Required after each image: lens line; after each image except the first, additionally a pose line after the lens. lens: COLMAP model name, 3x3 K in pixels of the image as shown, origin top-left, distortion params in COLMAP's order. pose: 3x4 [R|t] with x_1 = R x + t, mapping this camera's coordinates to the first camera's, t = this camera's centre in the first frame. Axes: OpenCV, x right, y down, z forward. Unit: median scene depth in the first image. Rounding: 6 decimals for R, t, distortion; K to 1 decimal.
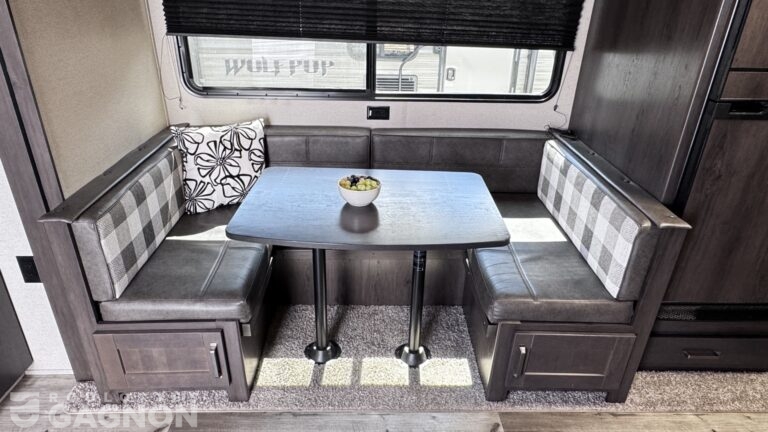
lens RADIAL K [[482.1, 0, 384.0], [0, 482.1, 216.0], [0, 0, 1]] dist [0.000393, 0.000023]
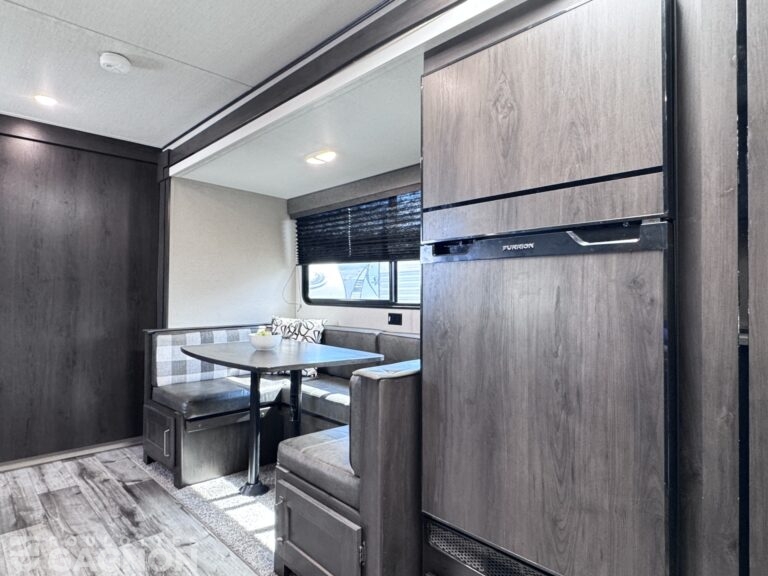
lens RADIAL K [[458.8, 0, 384.0], [0, 458.8, 288.0], [0, 0, 1]] dist [0.000294, 0.001530]
pose [[0.670055, -0.031251, -0.741653, 0.889666], [-0.319667, 0.889577, -0.326291, 0.102481], [0.669955, 0.455715, 0.586076, 0.323169]]
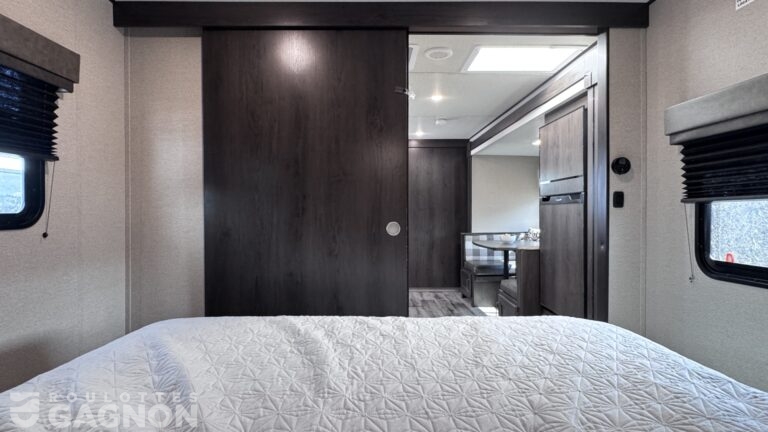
lens RADIAL K [[400.4, 0, 384.0], [0, 400.4, 216.0], [0, 0, 1]] dist [0.000393, 0.000010]
pose [[-0.005292, -0.013276, -0.999898, 1.793758], [-0.438088, 0.898881, -0.009616, 0.129331], [0.898916, 0.437993, -0.010573, 0.267105]]
